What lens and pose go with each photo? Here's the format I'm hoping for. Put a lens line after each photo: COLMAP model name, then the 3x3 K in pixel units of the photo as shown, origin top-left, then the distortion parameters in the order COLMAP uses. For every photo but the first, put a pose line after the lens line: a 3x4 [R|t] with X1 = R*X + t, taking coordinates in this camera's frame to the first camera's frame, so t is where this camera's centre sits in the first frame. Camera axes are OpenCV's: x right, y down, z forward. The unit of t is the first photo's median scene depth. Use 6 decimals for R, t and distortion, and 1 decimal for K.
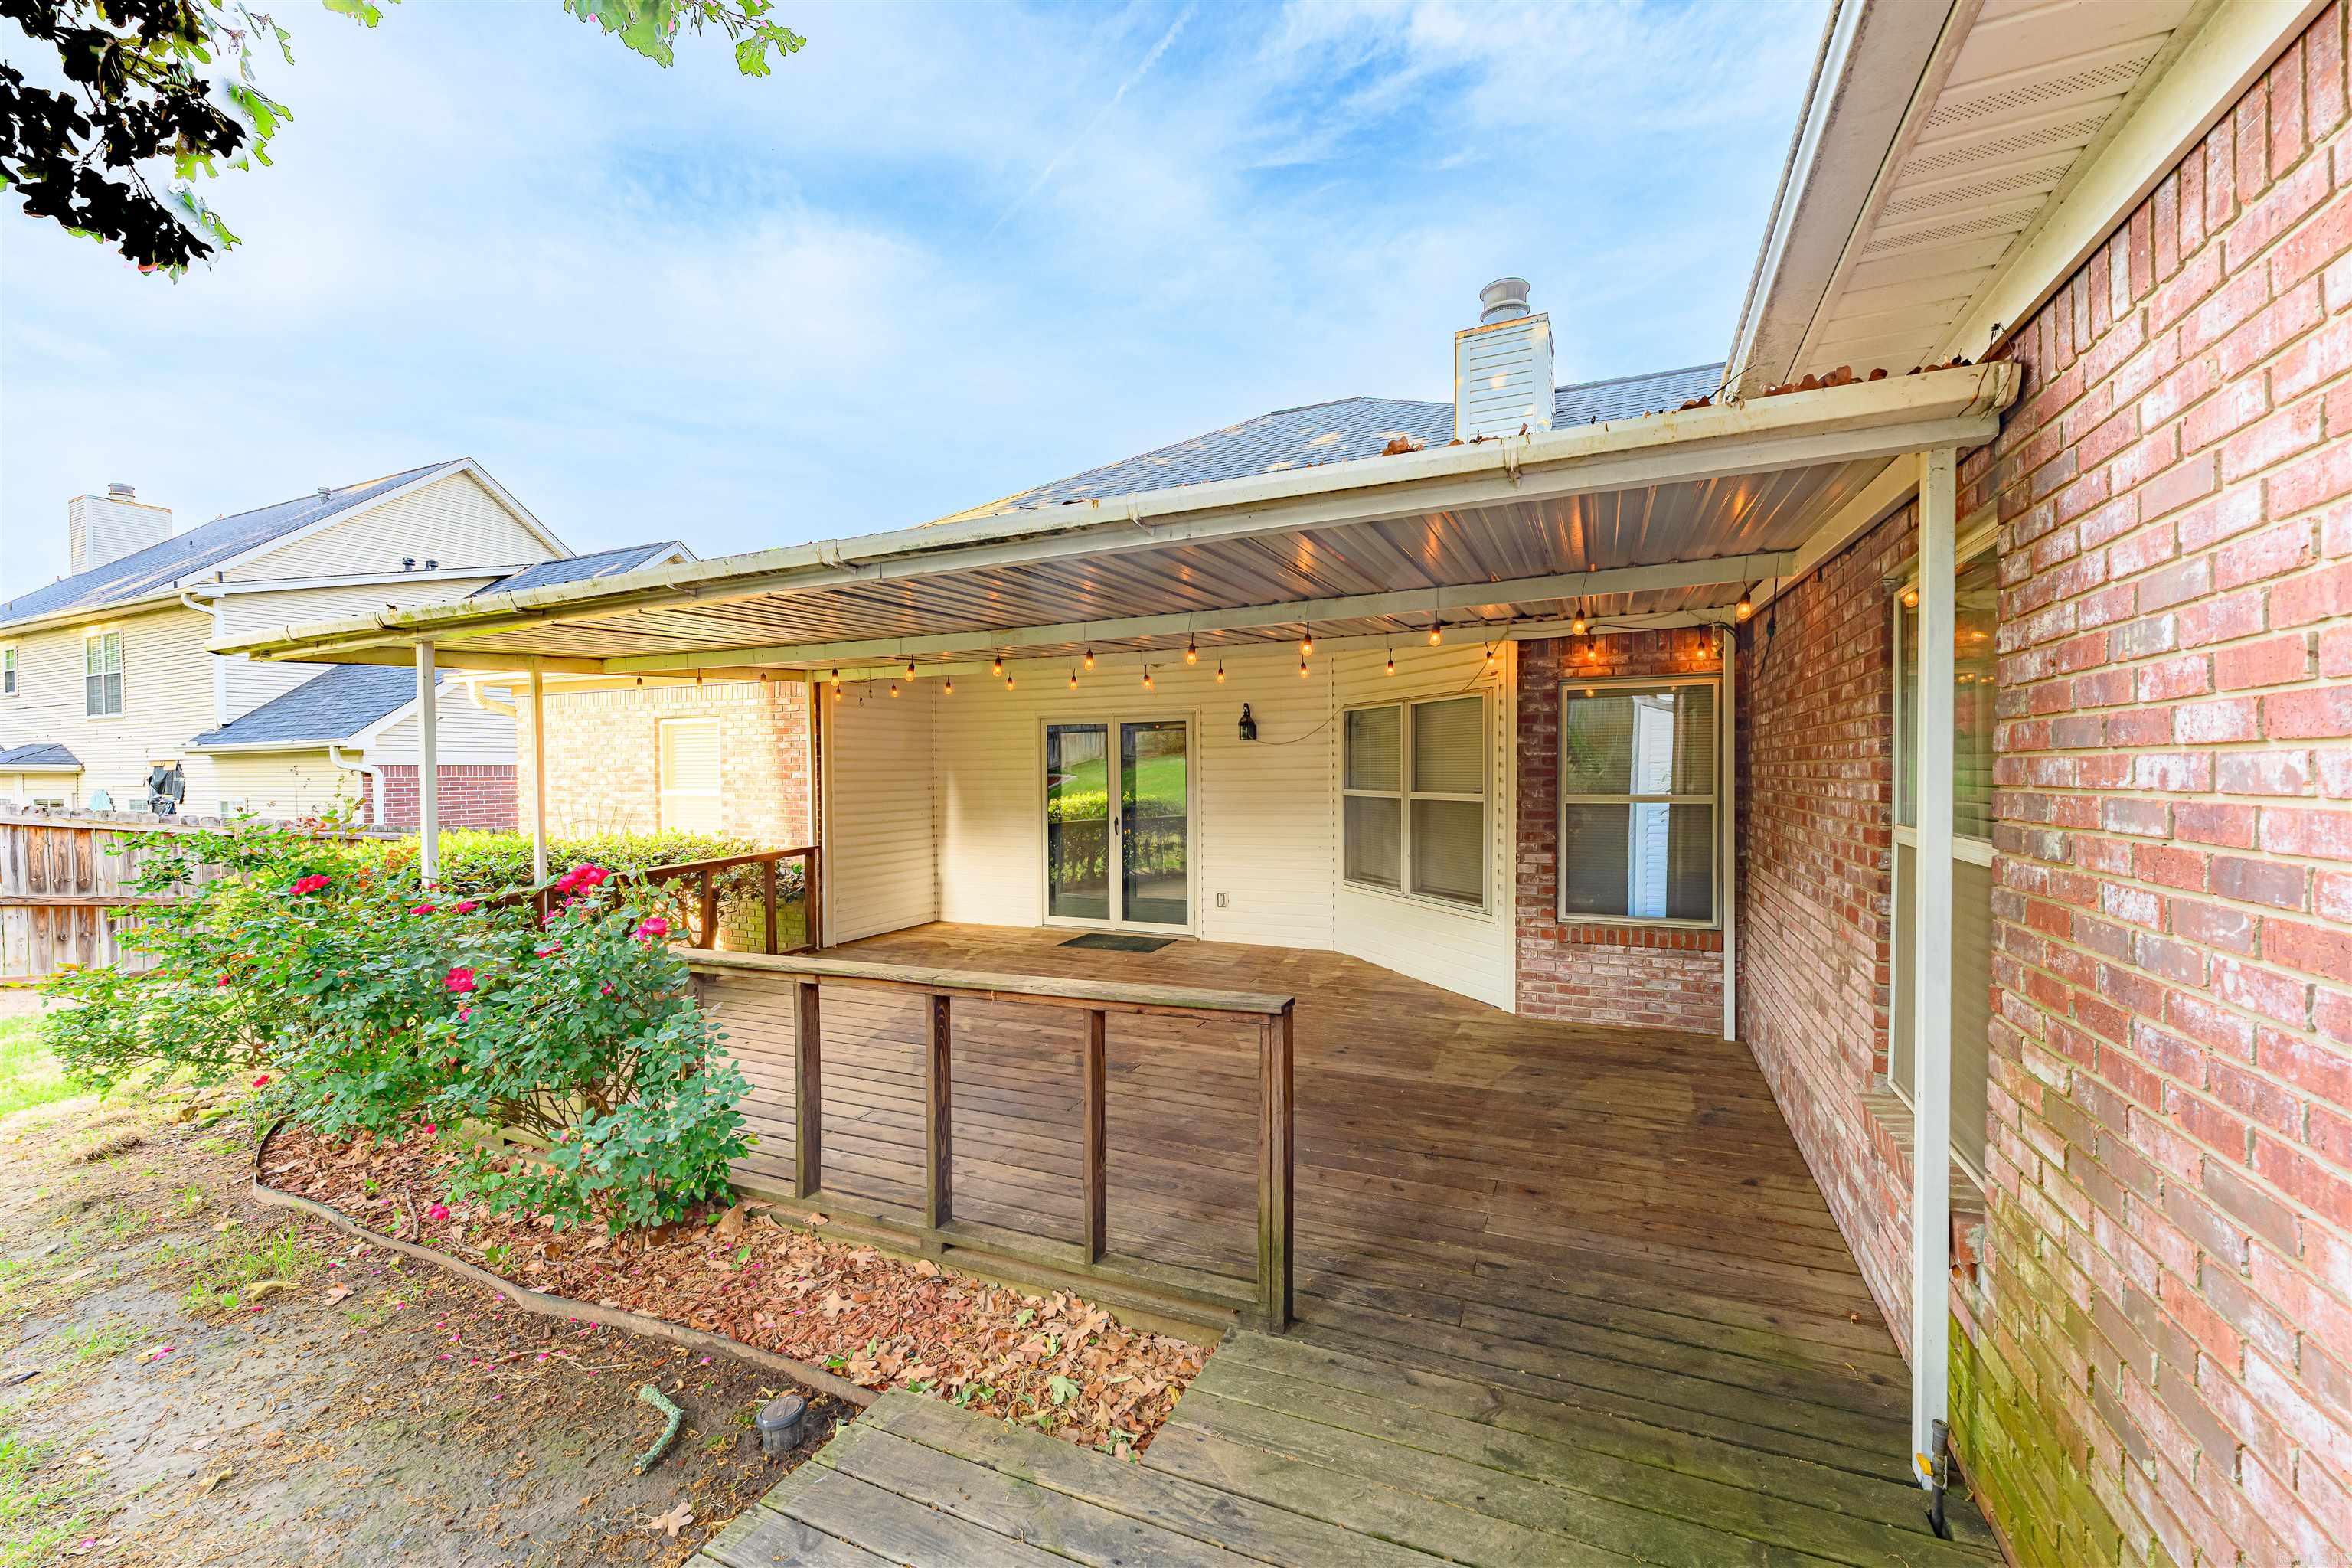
lens RADIAL K [[928.9, 0, 1176.0], [0, 928.9, 784.0], [0, 0, 1]] dist [-0.000087, 0.000031]
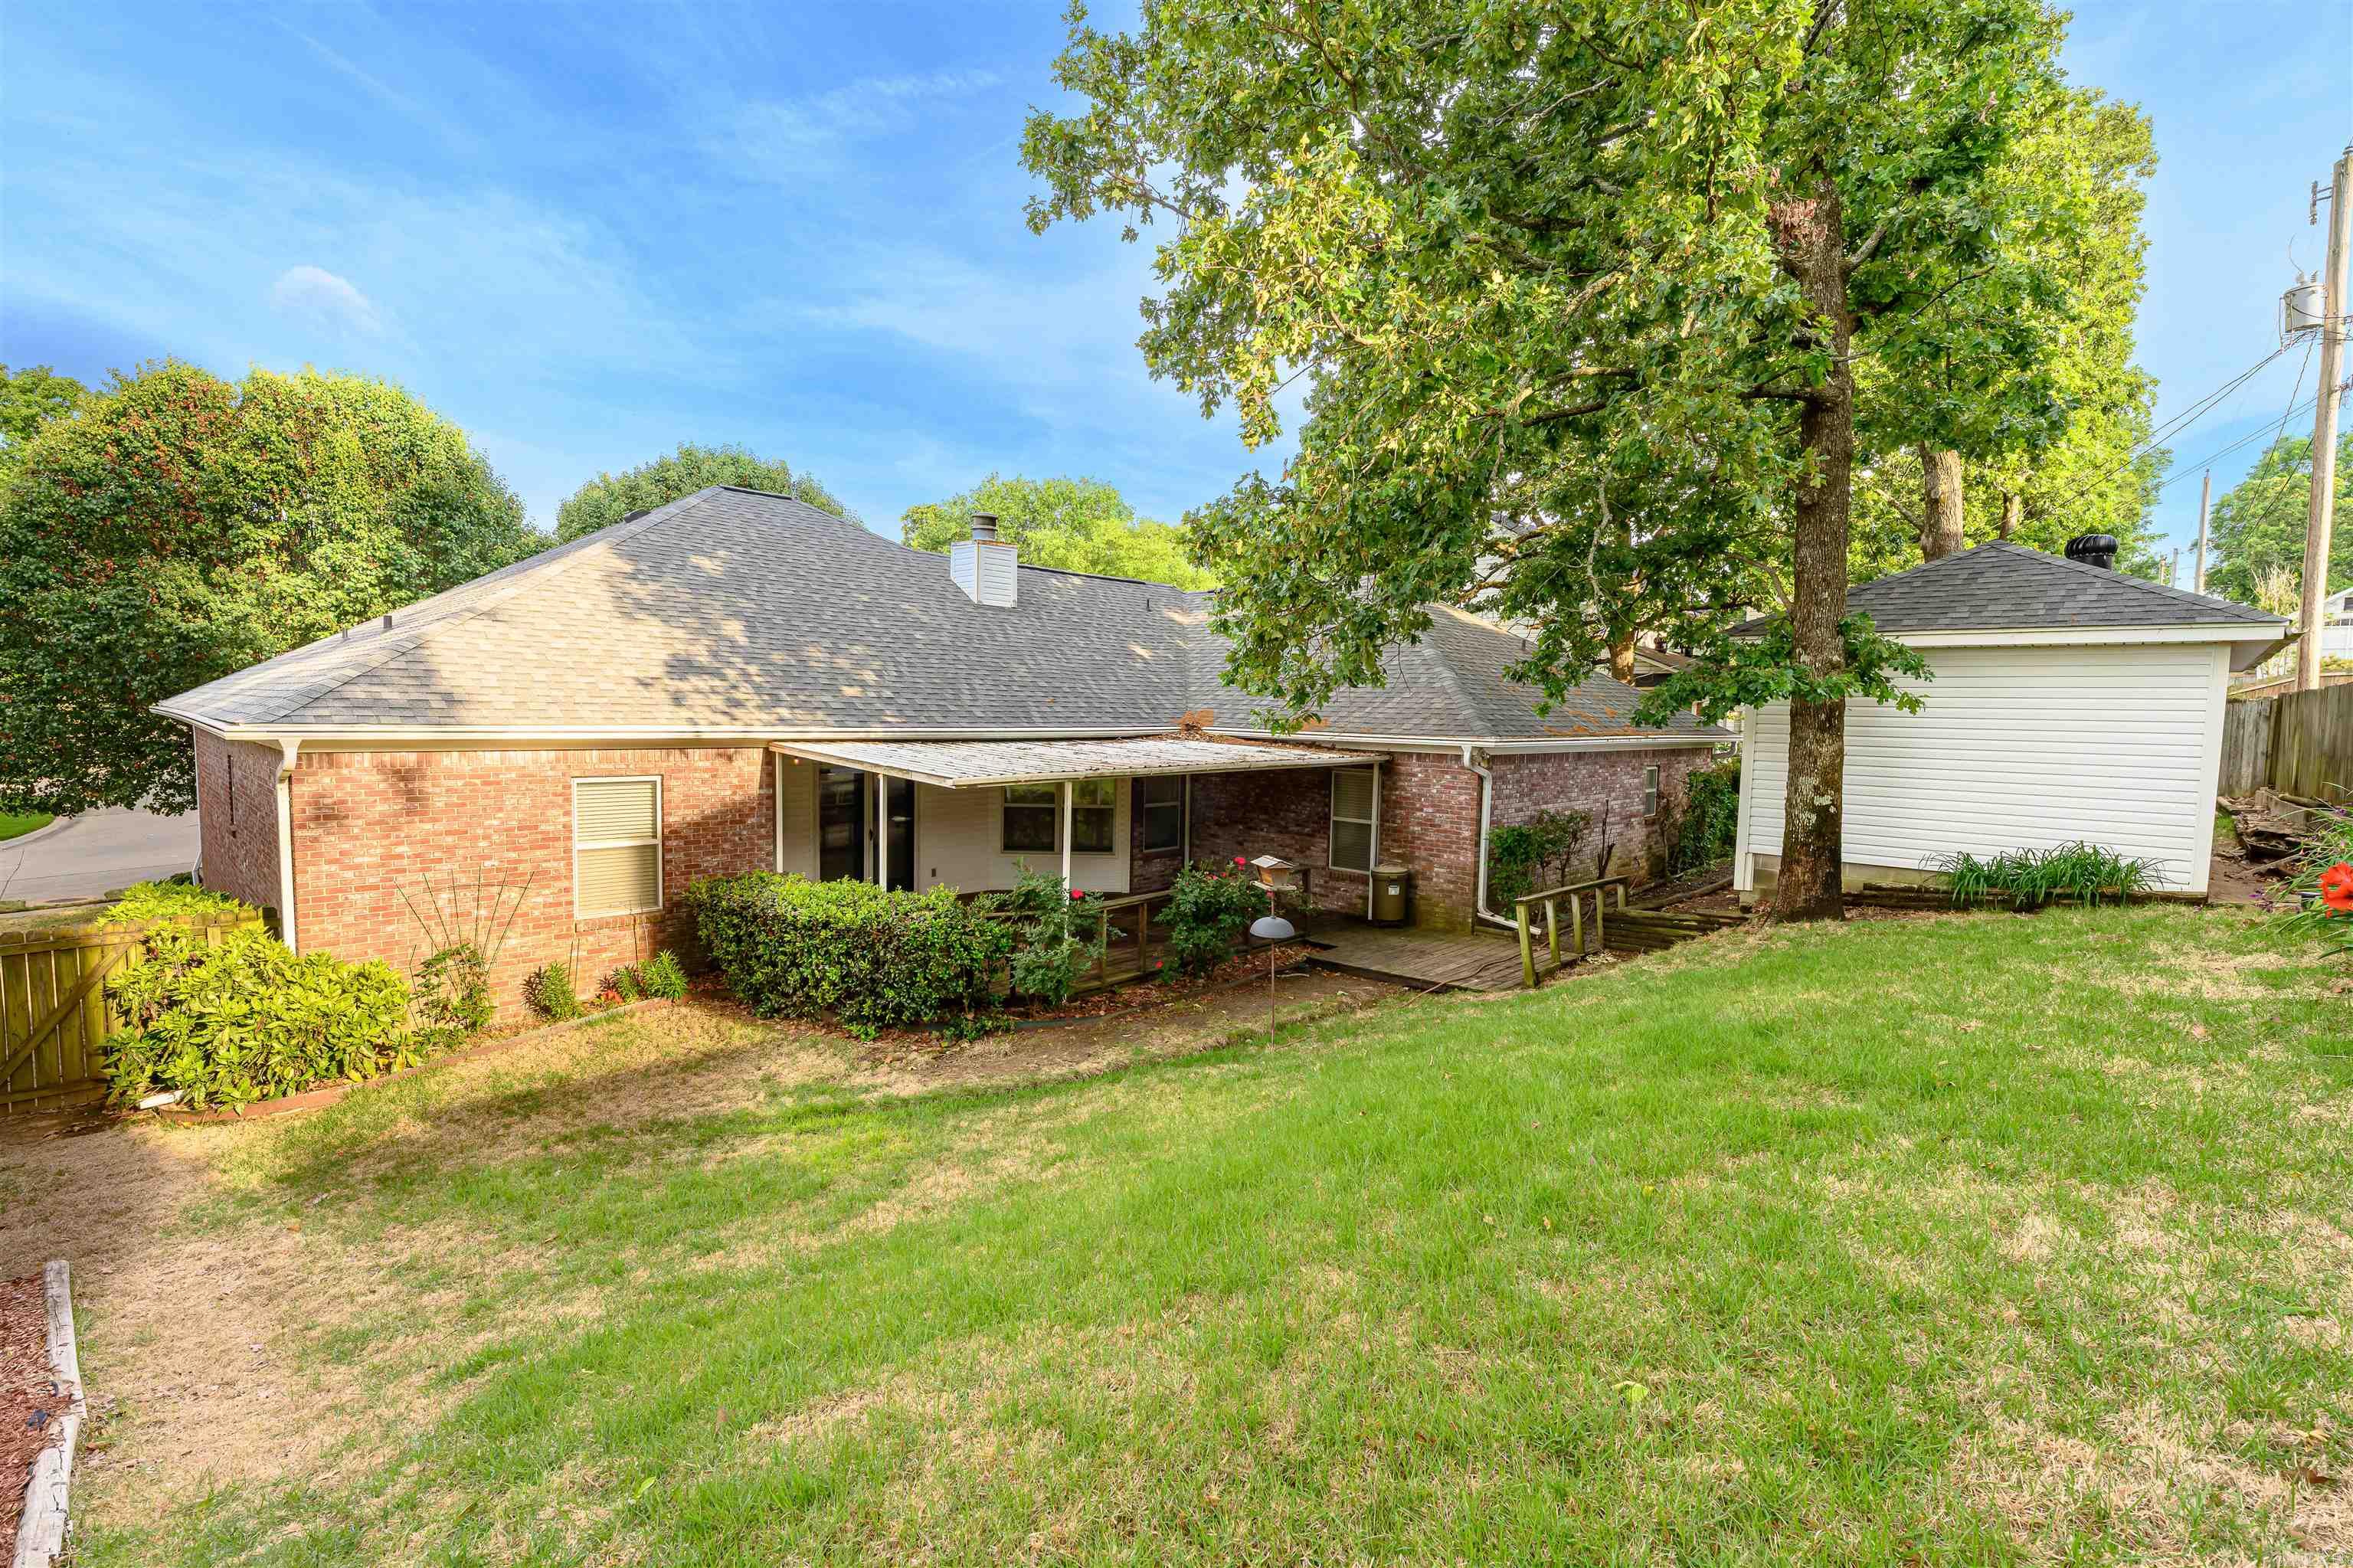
lens RADIAL K [[1054.1, 0, 1176.5], [0, 1054.1, 784.0], [0, 0, 1]] dist [-0.000039, 0.000351]
pose [[0.330307, -0.056665, 0.942171, -2.140952], [-0.008975, 0.997963, 0.063167, -0.212505], [-0.943831, -0.029321, 0.329126, -0.036643]]
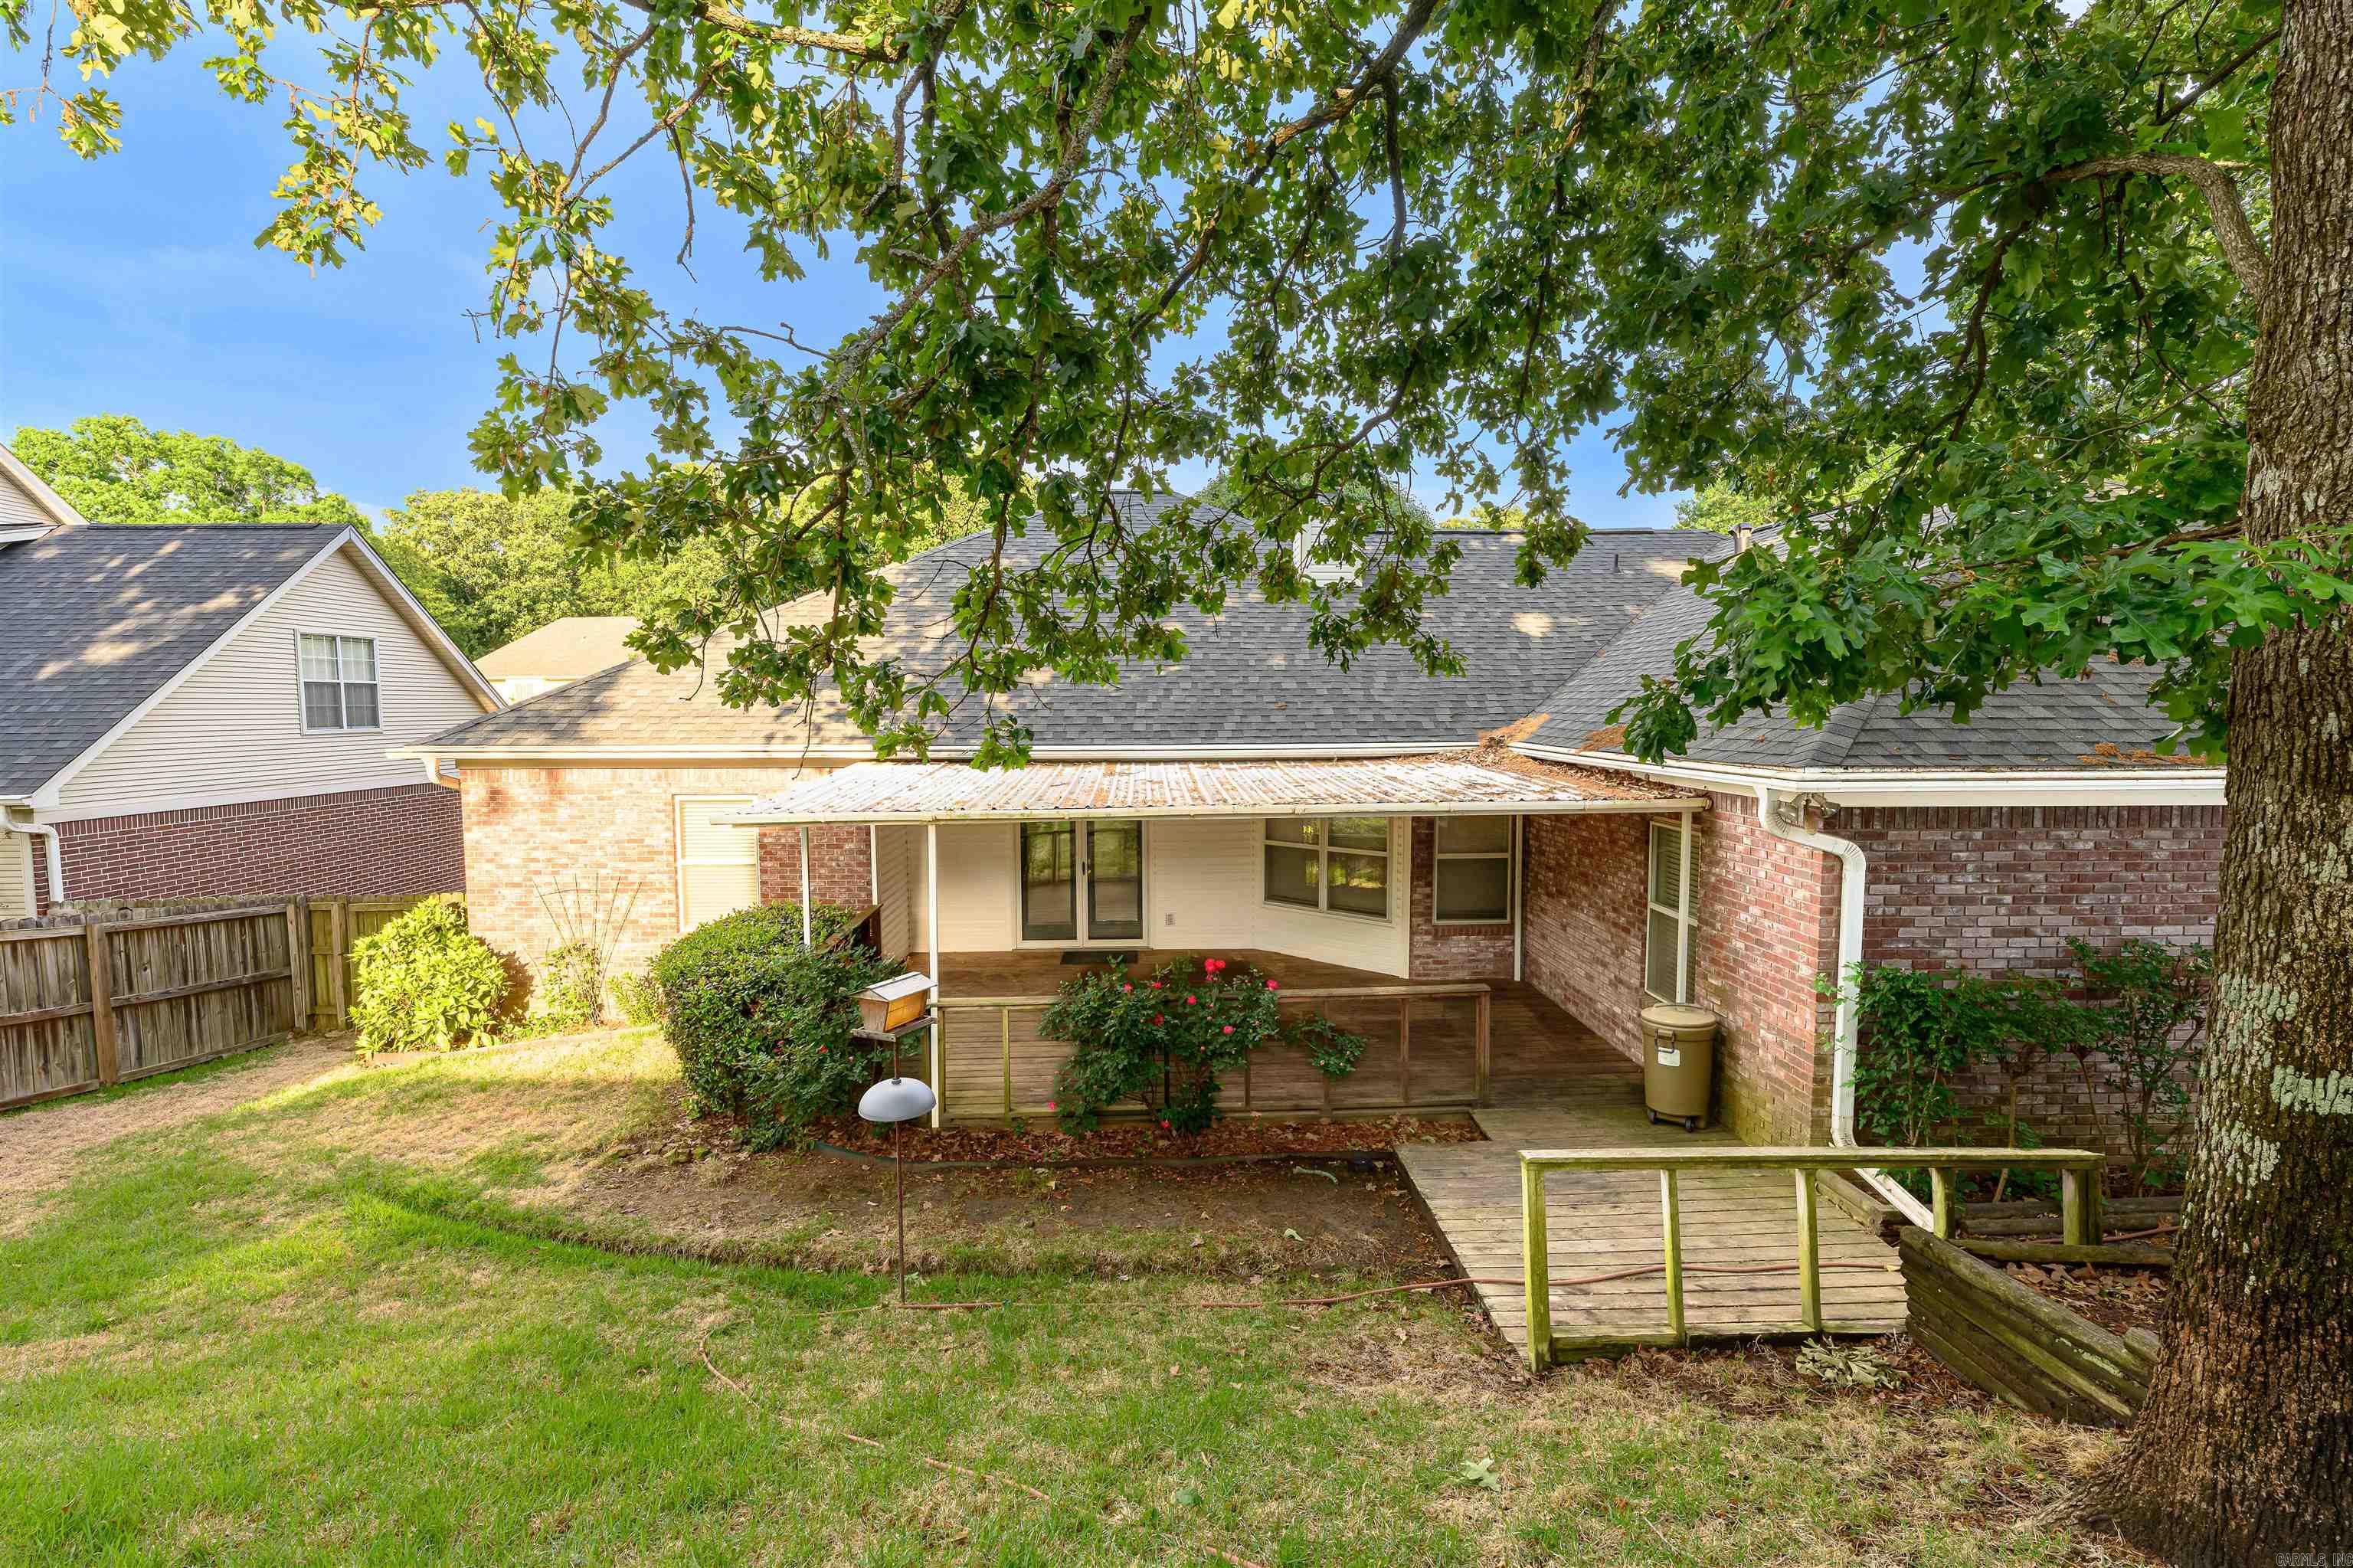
lens RADIAL K [[1081.9, 0, 1176.5], [0, 1081.9, 784.0], [0, 0, 1]] dist [-0.000499, 0.000008]
pose [[0.896758, -0.030244, 0.441487, -0.866465], [0.005416, 0.998337, 0.057390, -0.224537], [-0.442488, -0.049074, 0.895431, -0.574026]]
